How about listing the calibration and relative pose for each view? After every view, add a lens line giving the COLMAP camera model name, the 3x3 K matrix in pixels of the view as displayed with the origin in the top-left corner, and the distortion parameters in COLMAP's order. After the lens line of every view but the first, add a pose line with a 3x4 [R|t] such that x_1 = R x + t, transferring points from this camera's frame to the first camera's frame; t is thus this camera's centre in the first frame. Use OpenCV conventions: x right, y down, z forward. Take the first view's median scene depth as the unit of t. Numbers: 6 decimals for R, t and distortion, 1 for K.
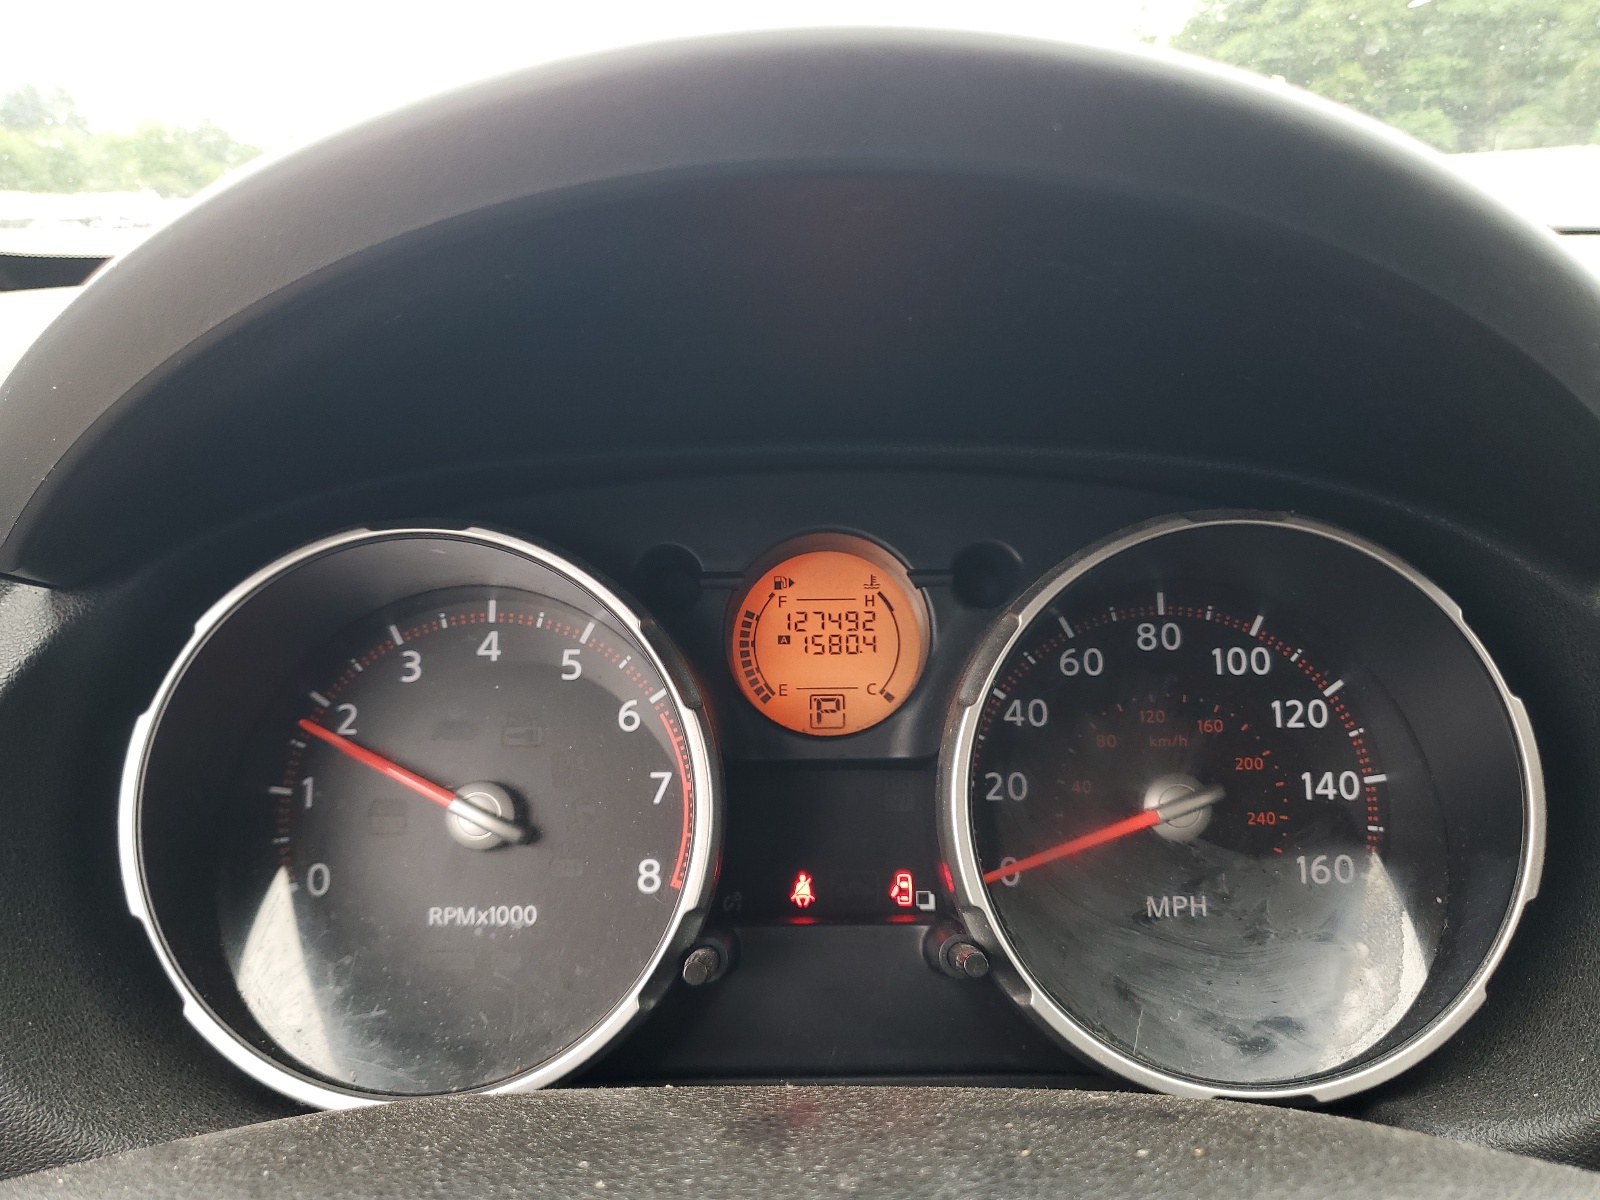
lens RADIAL K [[1234.5, 0, 800.1], [0, 1234.5, 604.2], [0, 0, 1]] dist [-0.010728, -0.003028]
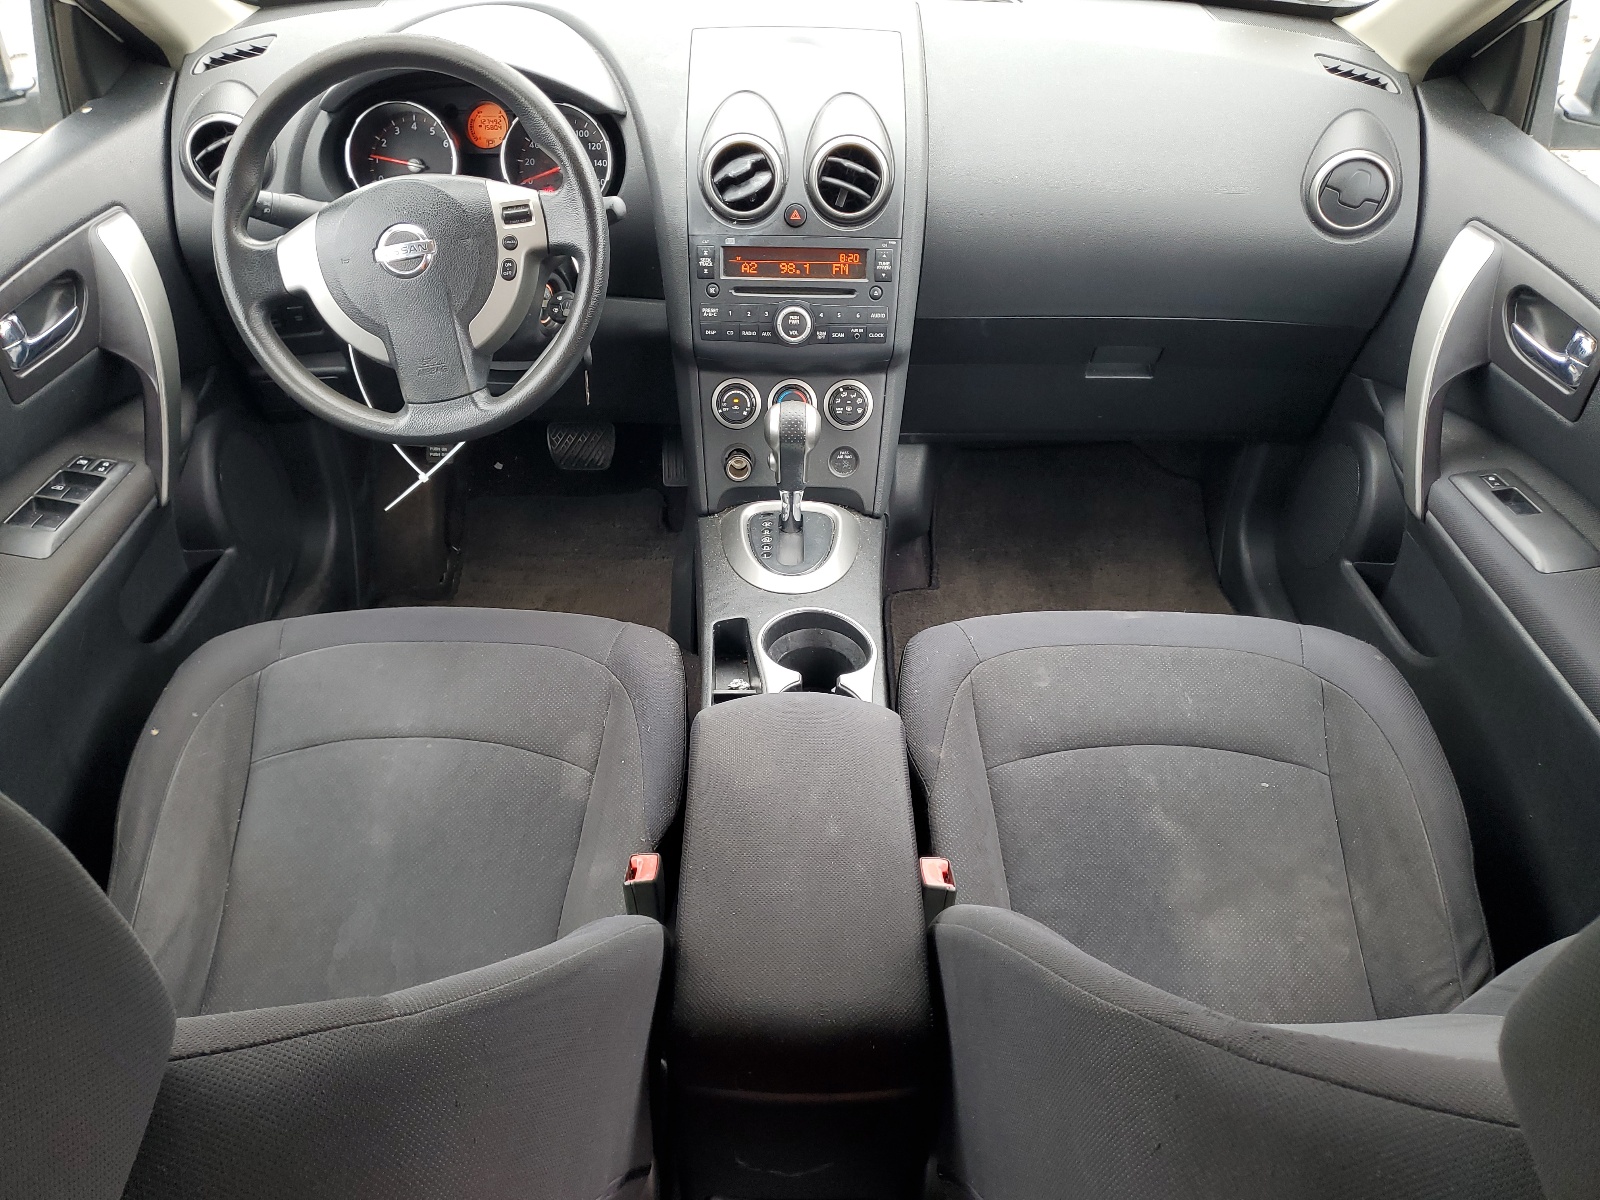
lens RADIAL K [[1234.5, 0, 796.8], [0, 1234.5, 597.9], [0, 0, 1]] dist [-0.010728, -0.003028]
pose [[0.999636, 0.015842, 0.021832, 1.094538], [-0.022886, 0.926507, 0.375581, -0.092292], [-0.014277, -0.375944, 0.926533, -3.901777]]
